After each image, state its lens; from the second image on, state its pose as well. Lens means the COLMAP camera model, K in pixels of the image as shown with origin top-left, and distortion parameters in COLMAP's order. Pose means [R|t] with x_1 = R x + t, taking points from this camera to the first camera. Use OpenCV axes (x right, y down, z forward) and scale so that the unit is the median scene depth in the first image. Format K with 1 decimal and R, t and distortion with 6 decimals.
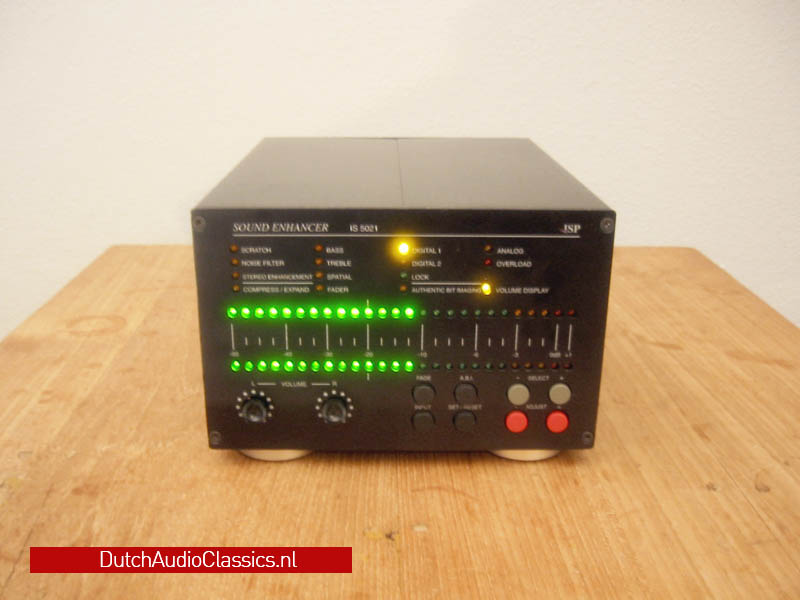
lens RADIAL K [[861.5, 0, 400.3], [0, 861.5, 318.6], [0, 0, 1]] dist [-0.108681, 0.000000]
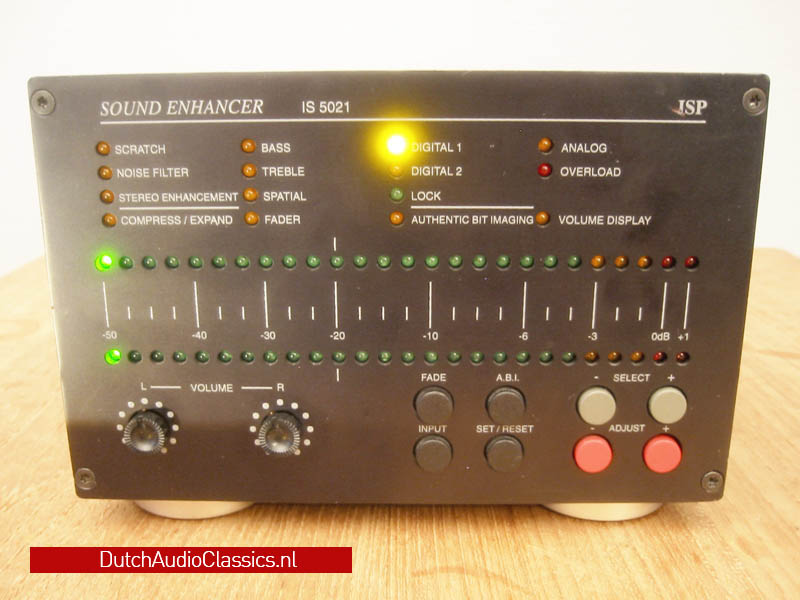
lens RADIAL K [[861.5, 0, 395.1], [0, 861.5, 323.2], [0, 0, 1]] dist [-0.108681, 0.000000]
pose [[0.999484, -0.001855, -0.032078, 0.020664], [0.000030, 0.998386, -0.056794, 0.067693], [0.032131, 0.056764, 0.997870, 0.433641]]
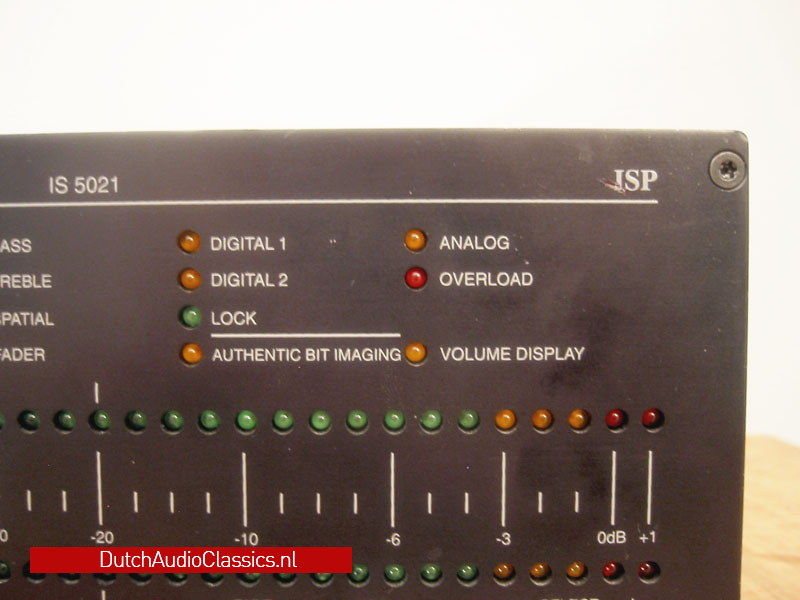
lens RADIAL K [[861.5, 0, 397.8], [0, 861.5, 317.5], [0, 0, 1]] dist [-0.108681, 0.000000]
pose [[0.999858, -0.011182, -0.012602, 0.097576], [0.006931, 0.954775, -0.297249, 0.061330], [0.015355, 0.297119, 0.954717, 0.643805]]
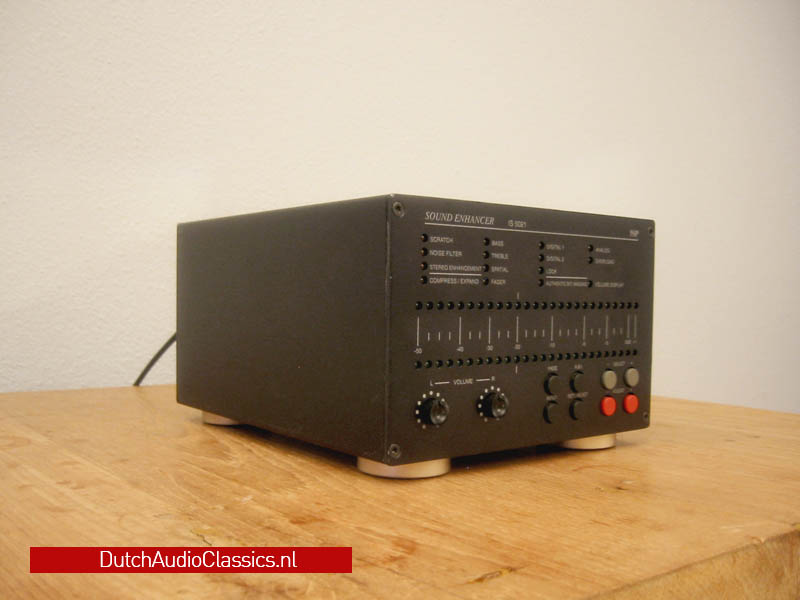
lens RADIAL K [[861.5, 0, 423.0], [0, 861.5, 301.8], [0, 0, 1]] dist [-0.108681, 0.000000]
pose [[0.787372, -0.005116, 0.616456, -0.796528], [0.199103, 0.948487, -0.246434, 0.231644], [-0.583440, 0.316774, 0.747831, 0.267921]]
